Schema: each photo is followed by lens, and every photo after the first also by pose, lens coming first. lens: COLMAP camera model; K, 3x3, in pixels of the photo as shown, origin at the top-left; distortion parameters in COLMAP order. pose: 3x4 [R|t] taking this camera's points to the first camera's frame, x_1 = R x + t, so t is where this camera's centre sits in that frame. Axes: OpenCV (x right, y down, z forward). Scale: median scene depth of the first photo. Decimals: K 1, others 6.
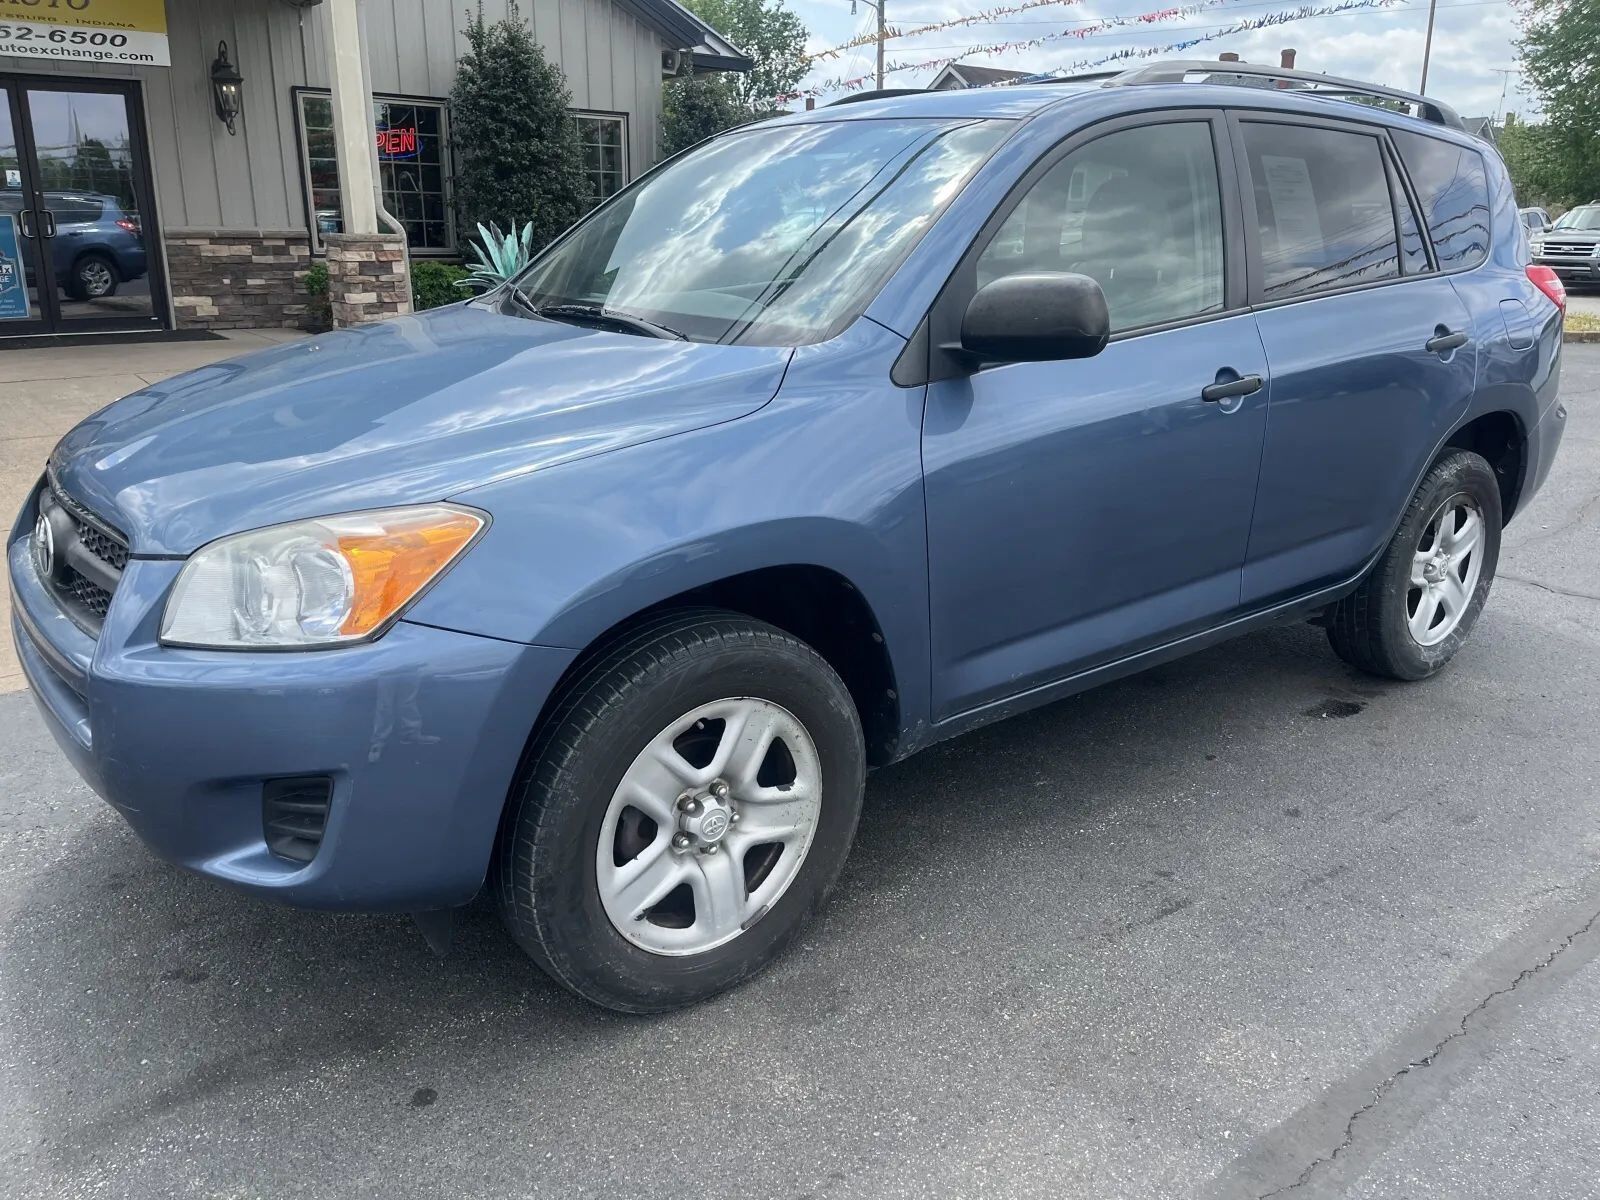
lens RADIAL K [[1213.9, 0, 807.6], [0, 1213.9, 603.8], [0, 0, 1]] dist [0.073628, -0.113692]
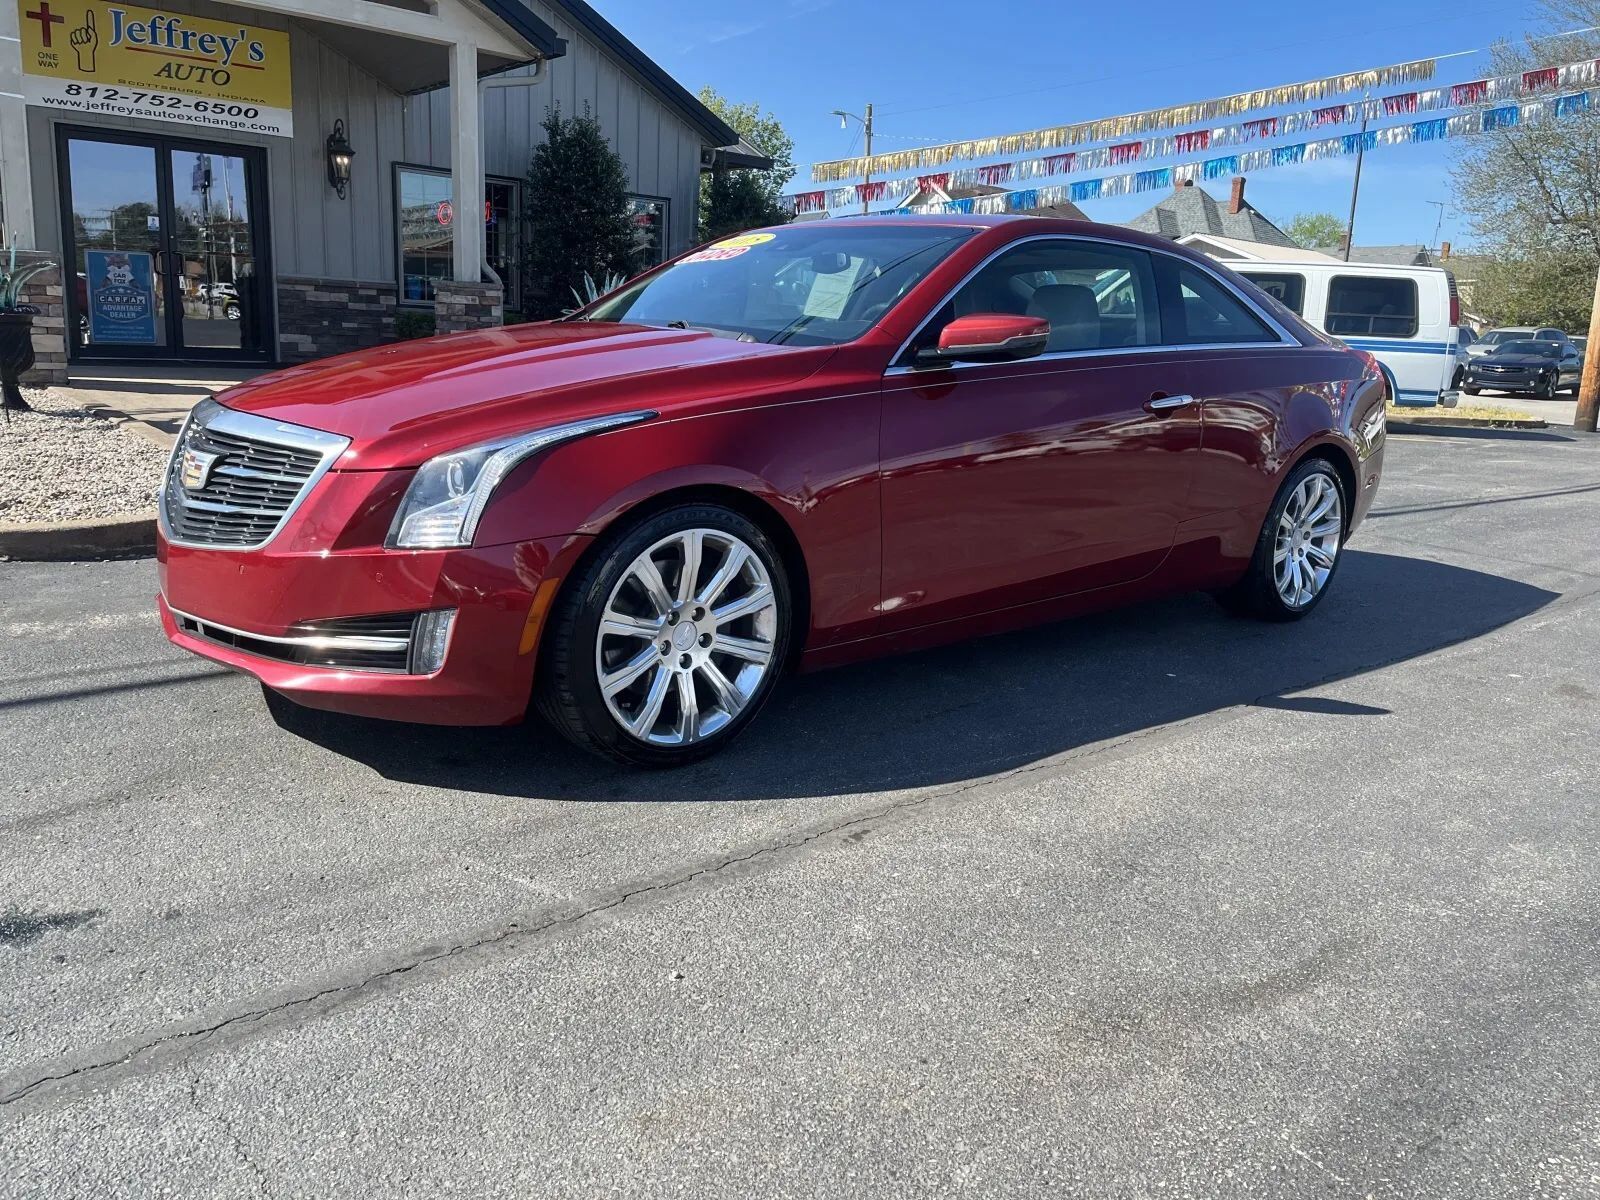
lens RADIAL K [[1231.7, 0, 808.1], [0, 1231.7, 602.1], [0, 0, 1]] dist [0.072200, -0.114122]
pose [[0.998804, 0.031408, 0.037481, -0.057109], [-0.028161, 0.996049, -0.084222, 0.083326], [-0.039978, 0.083066, 0.995742, -0.156320]]
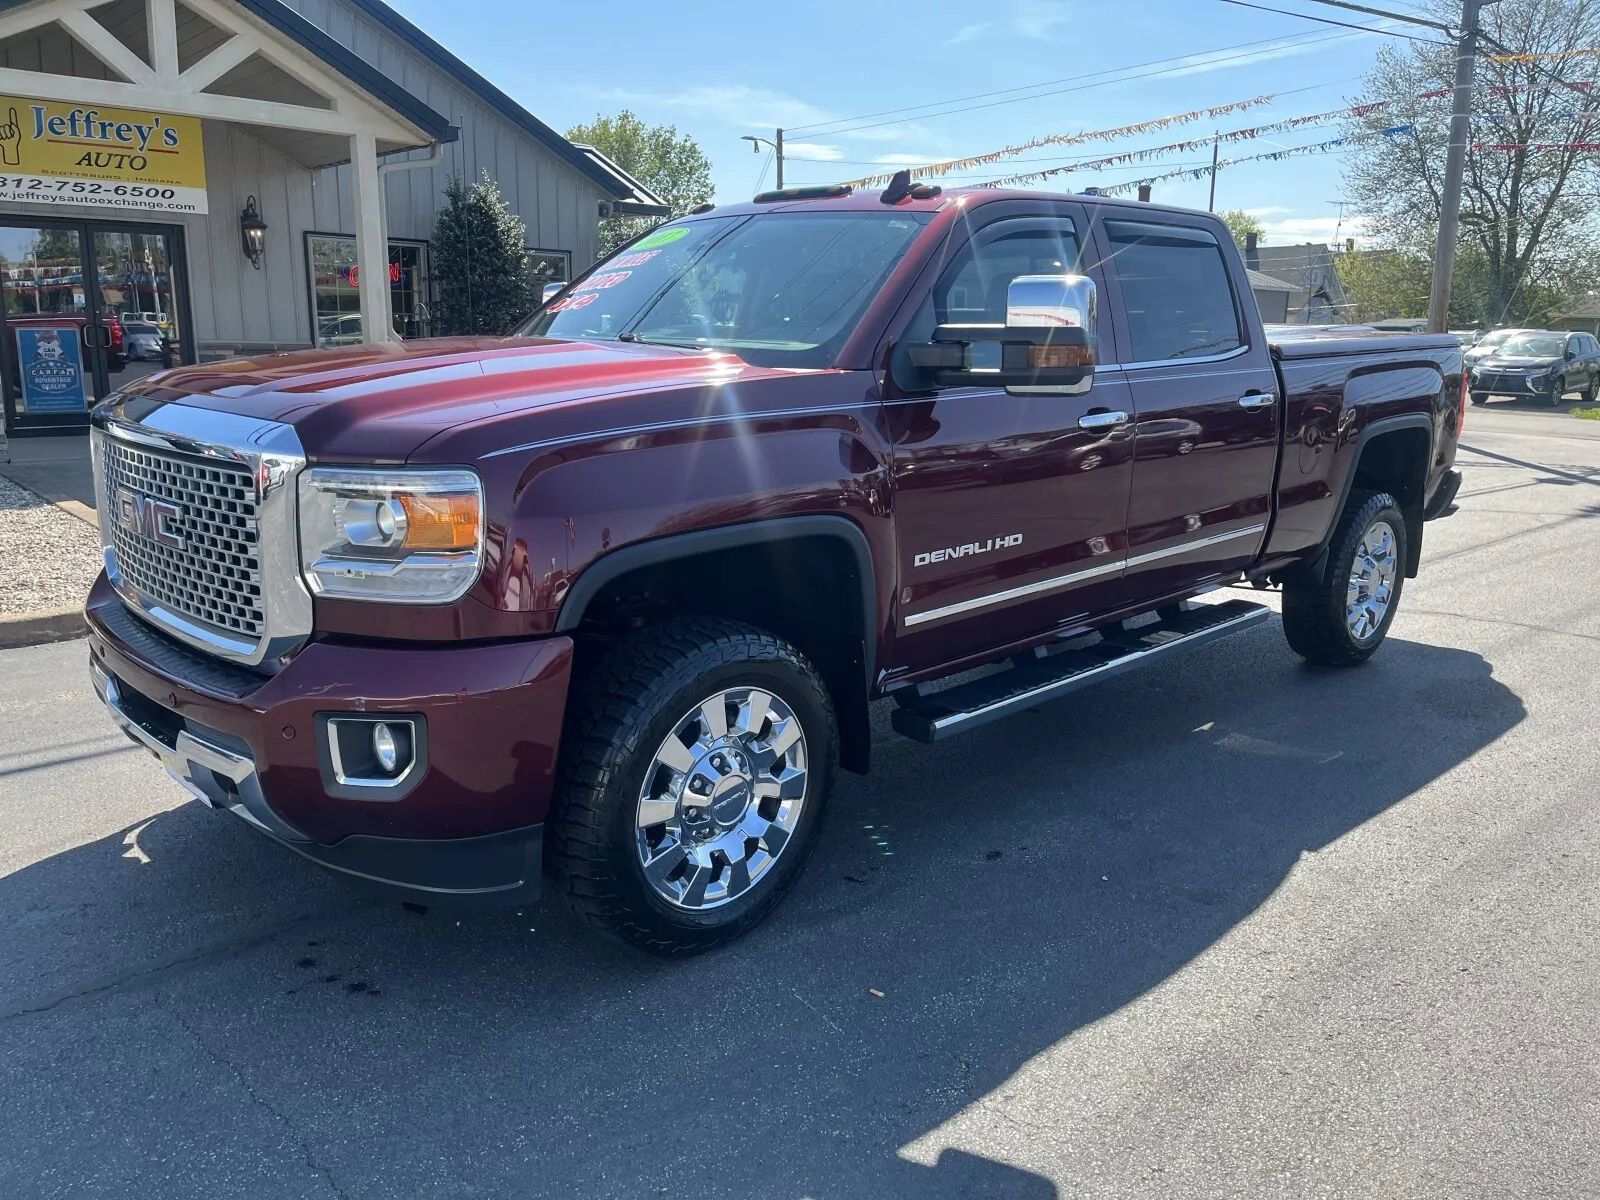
lens RADIAL K [[1243.8, 0, 820.1], [0, 1243.8, 602.0], [0, 0, 1]] dist [0.072812, -0.114424]
pose [[0.996532, -0.009217, 0.082694, -0.004984], [0.016316, 0.996197, -0.085592, 0.073534], [-0.081591, 0.086644, 0.992893, -0.282016]]
